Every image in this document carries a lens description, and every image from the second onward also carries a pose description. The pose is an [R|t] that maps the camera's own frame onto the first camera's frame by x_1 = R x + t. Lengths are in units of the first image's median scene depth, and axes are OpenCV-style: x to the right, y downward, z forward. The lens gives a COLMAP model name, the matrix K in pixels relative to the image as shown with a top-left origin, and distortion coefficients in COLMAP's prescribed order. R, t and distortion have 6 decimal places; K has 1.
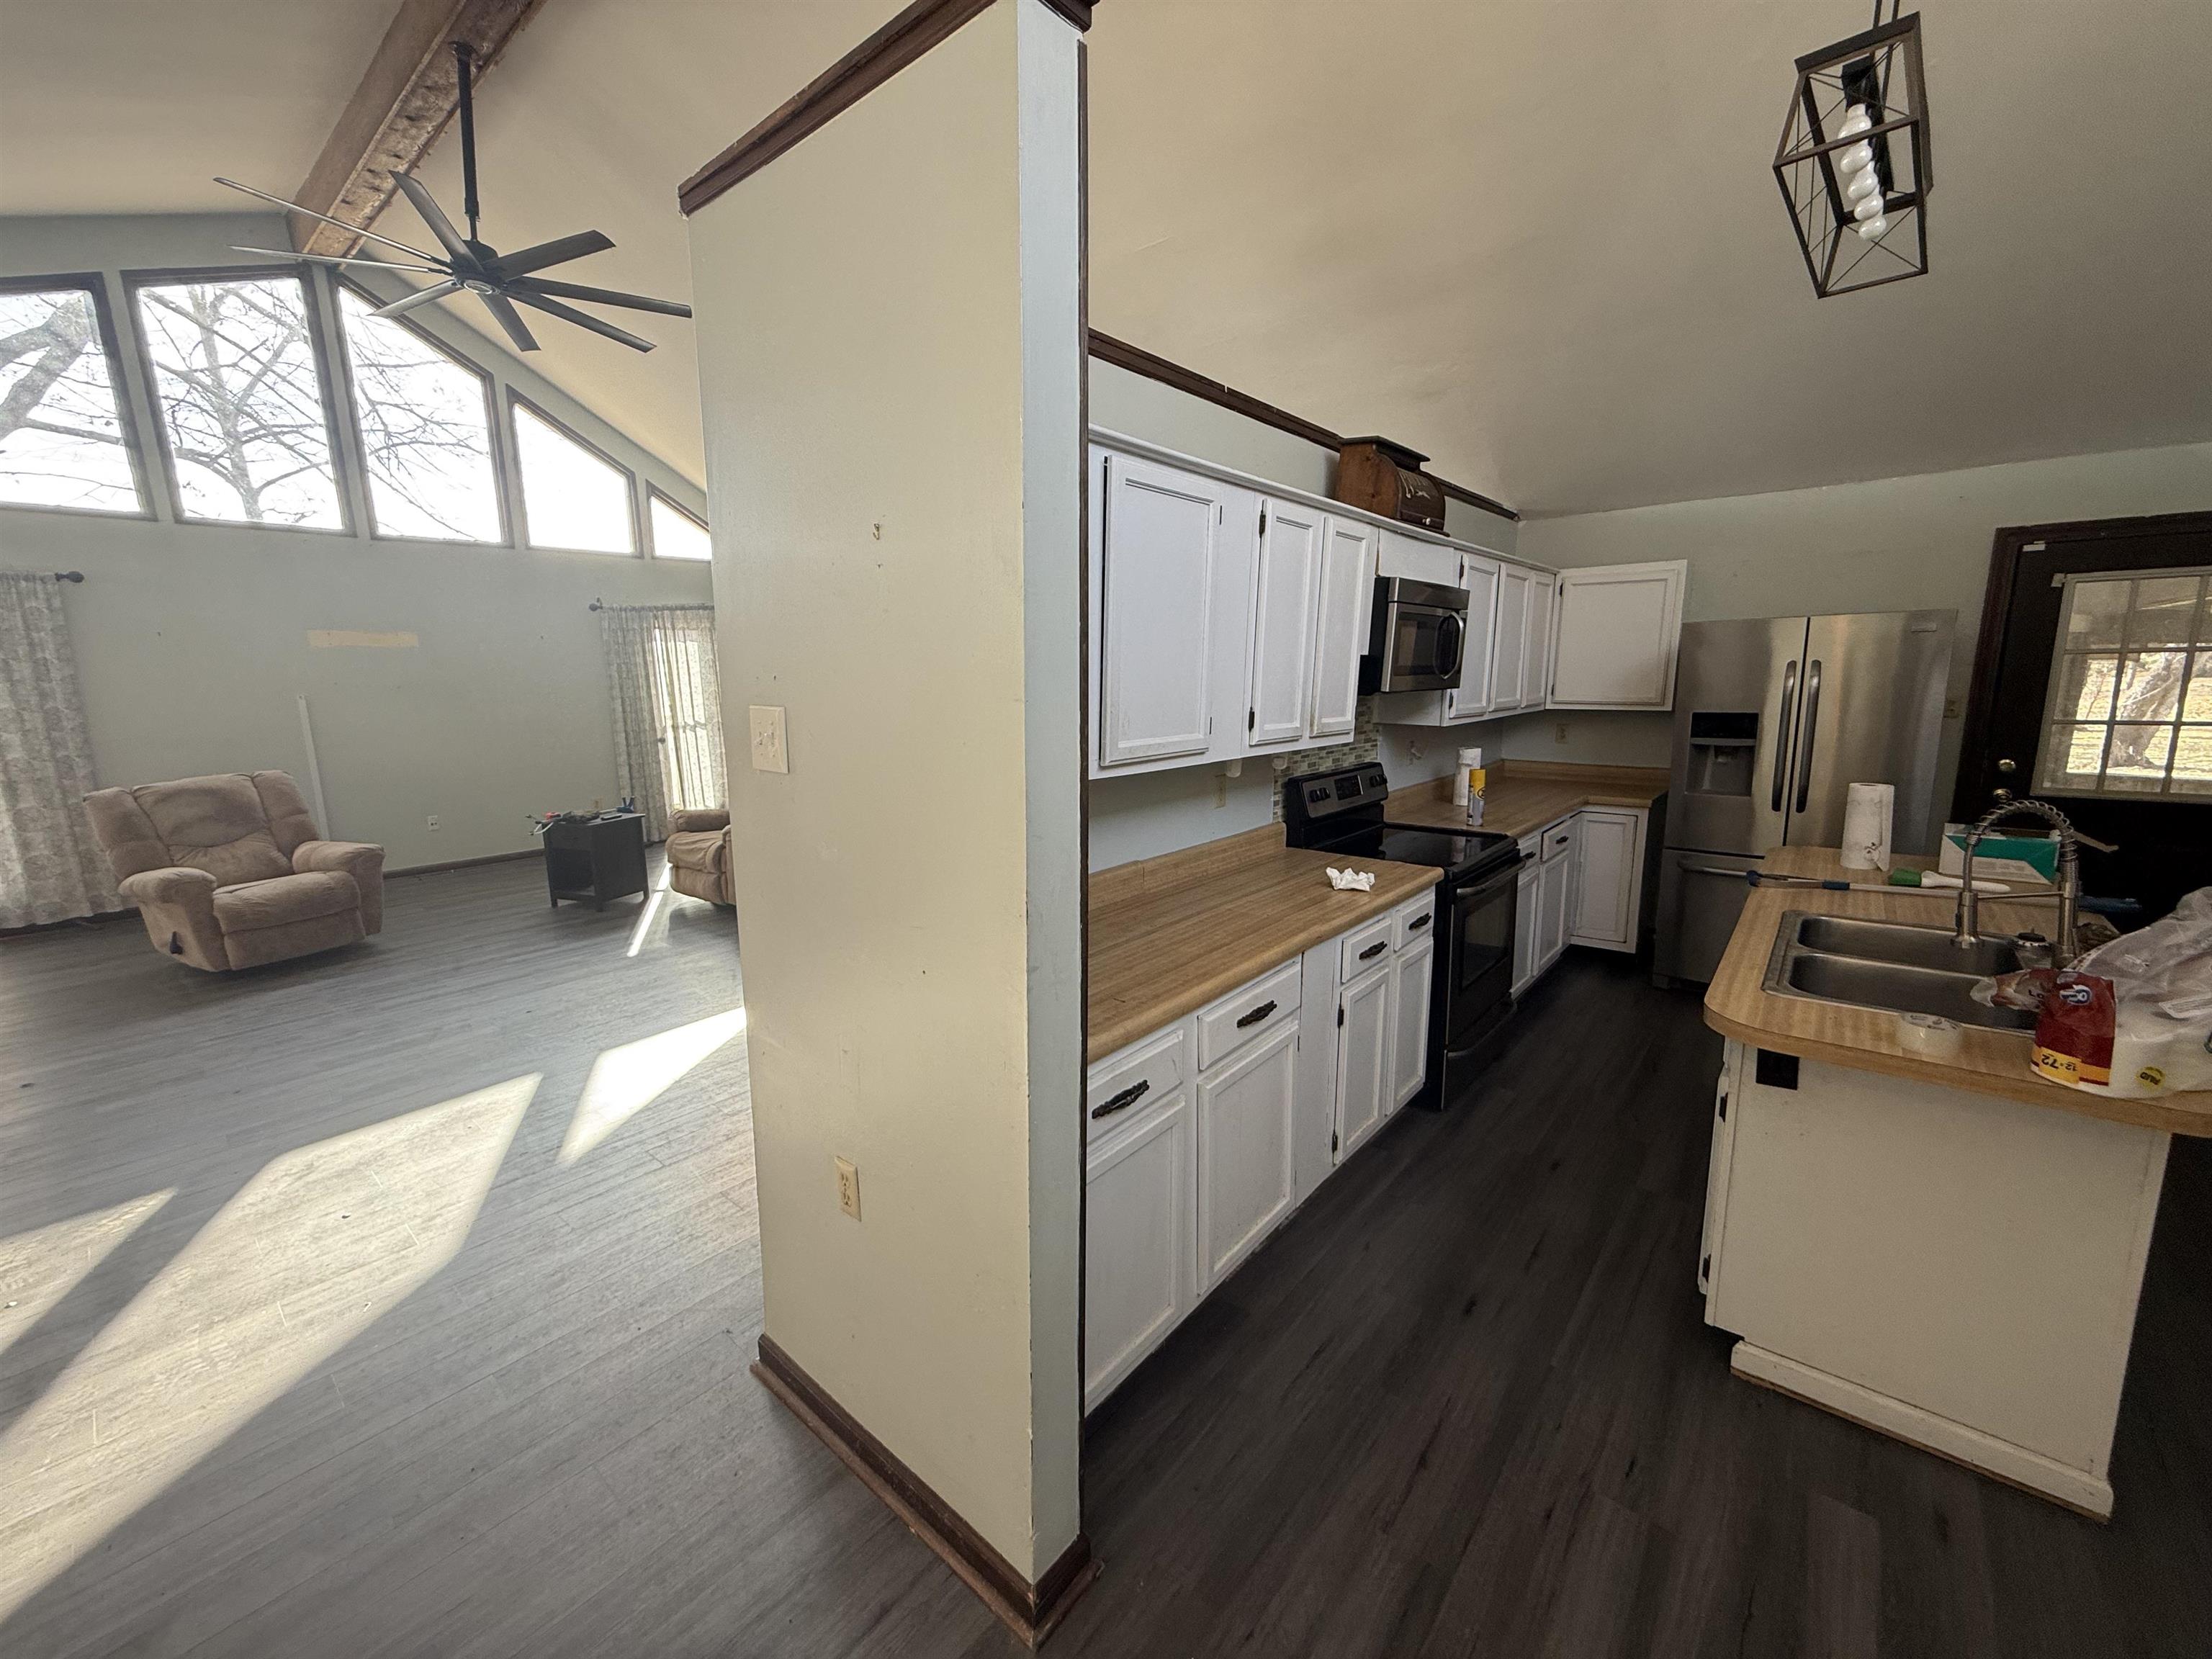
lens RADIAL K [[885.2, 0, 1105.4], [0, 885.2, 831.9], [0, 0, 1]] dist [0.000141, -0.000690]
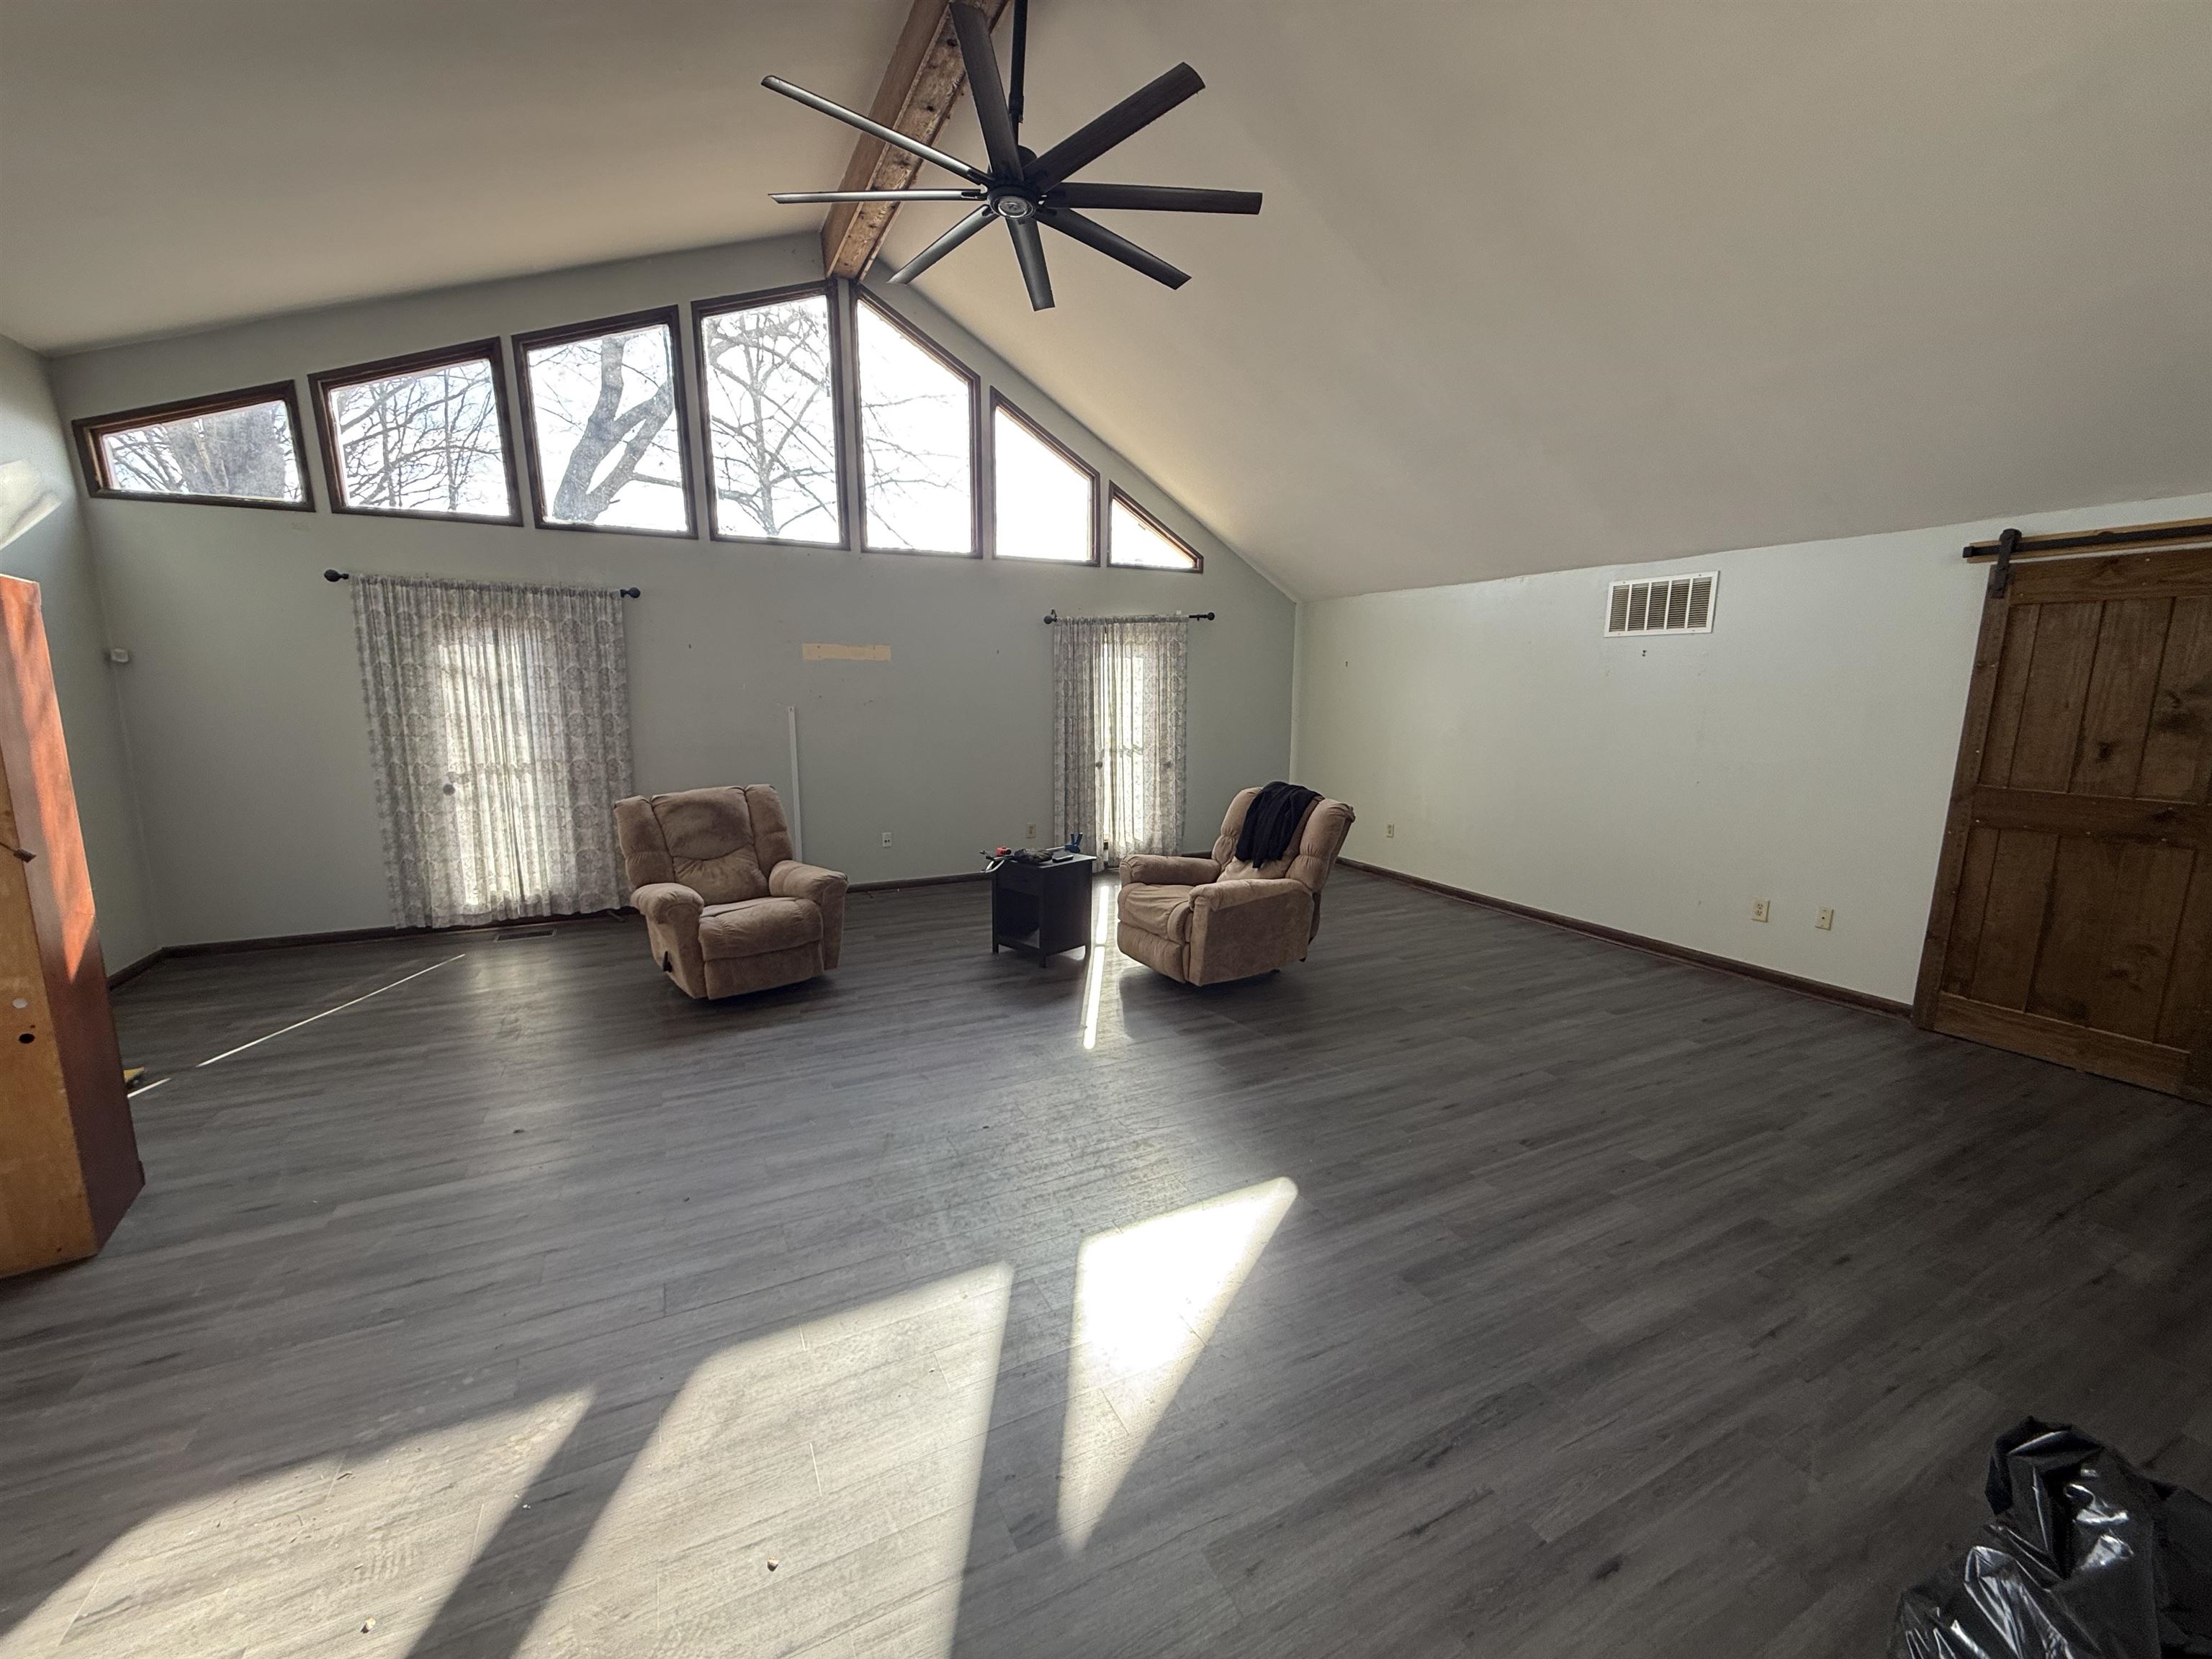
lens RADIAL K [[885.2, 0, 1102.5], [0, 885.2, 835.4], [0, 0, 1]] dist [0.000141, -0.000690]
pose [[0.921156, 0.082177, -0.380419, -0.194506], [-0.088426, 0.996082, 0.001054, -0.043380], [0.379015, 0.032668, 0.924814, 0.214325]]
